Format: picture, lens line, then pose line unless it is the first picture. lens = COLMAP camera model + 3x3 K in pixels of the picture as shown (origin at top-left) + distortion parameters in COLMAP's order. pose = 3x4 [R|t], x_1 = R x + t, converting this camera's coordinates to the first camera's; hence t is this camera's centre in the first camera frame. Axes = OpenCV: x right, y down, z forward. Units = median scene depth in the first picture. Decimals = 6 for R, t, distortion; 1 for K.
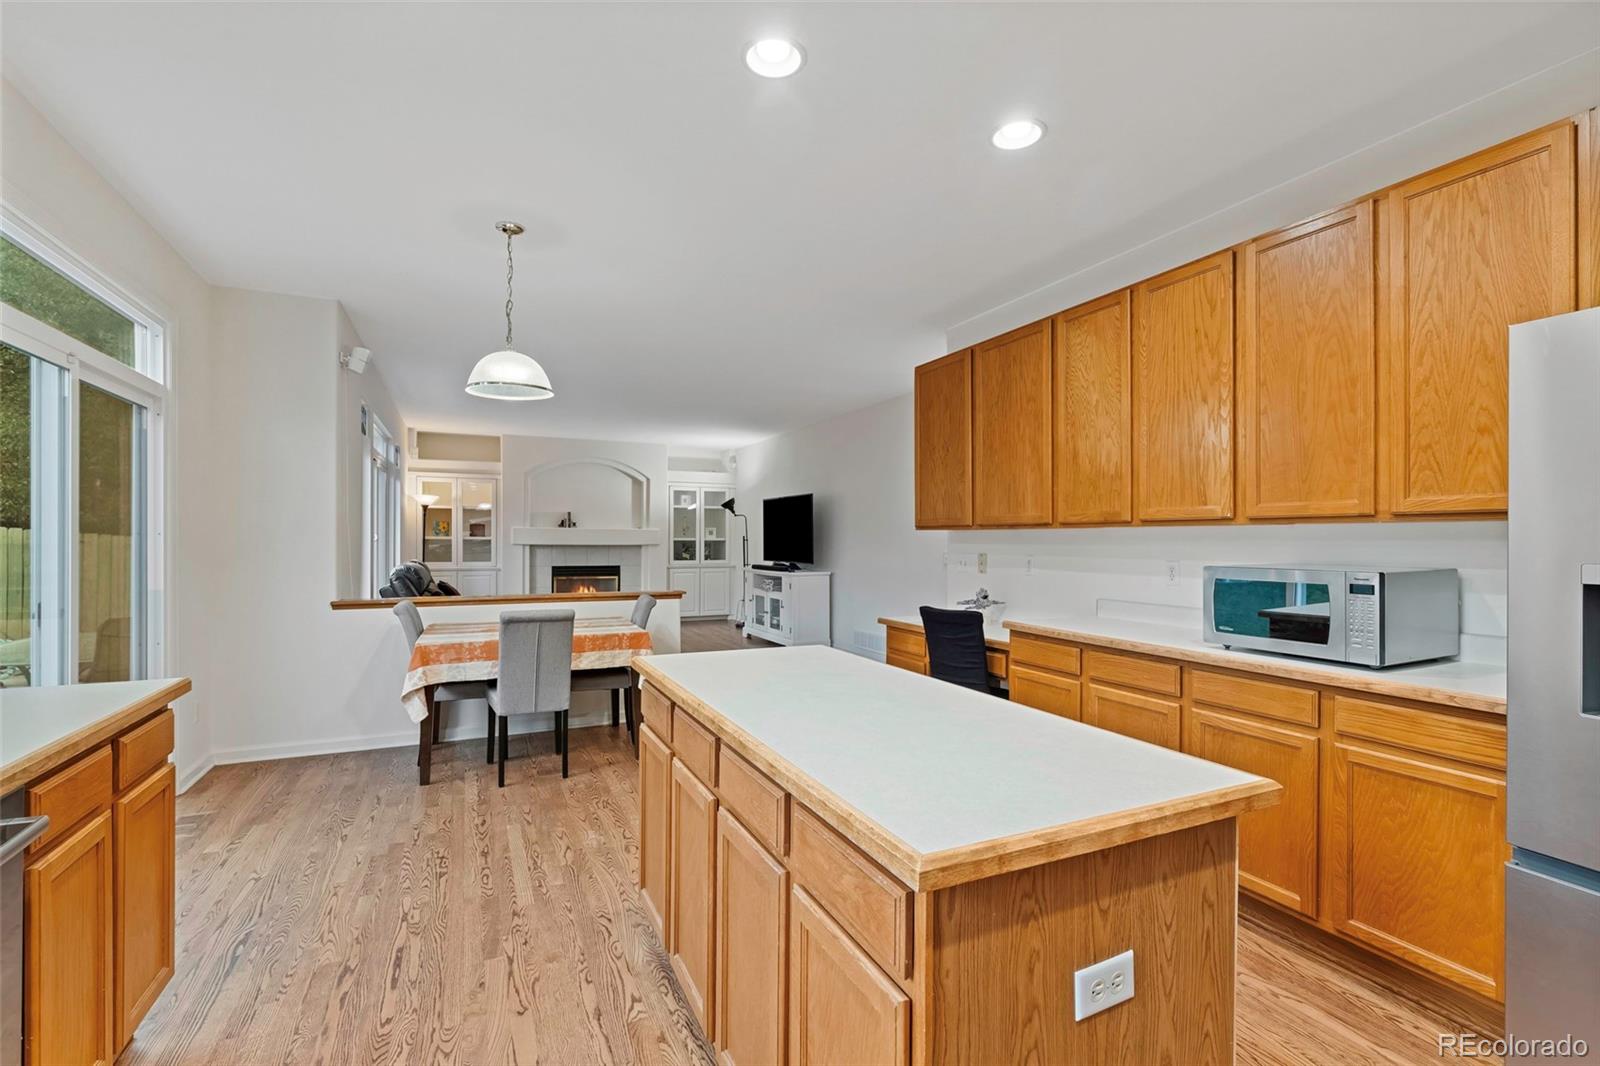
lens RADIAL K [[720.4, 0, 796.9], [0, 720.4, 541.5], [0, 0, 1]] dist [-0.000810, -0.000246]
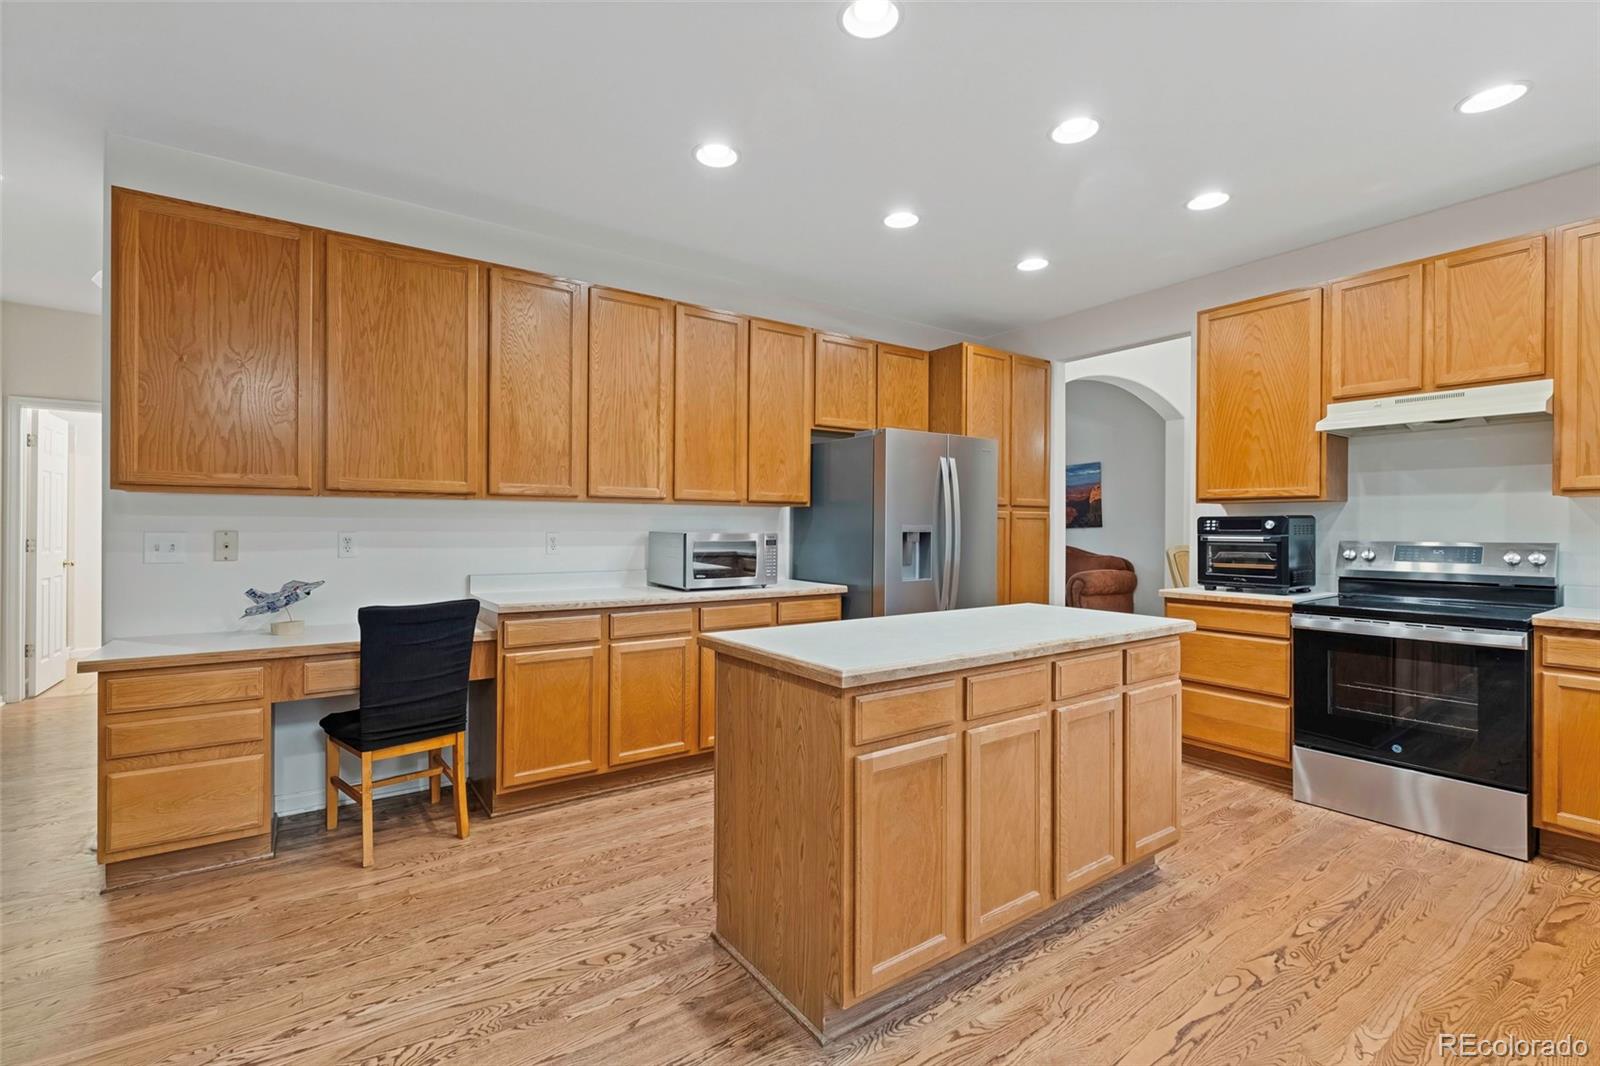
lens RADIAL K [[701.0, 0, 800.0], [0, 701.0, 533.0], [0, 0, 1]] dist [-0.004562, -0.000998]
pose [[-0.185554, -0.010381, 0.982579, -0.620403], [-0.000753, 0.999945, 0.010422, 0.015893], [-0.982634, 0.001194, -0.185552, 0.825803]]
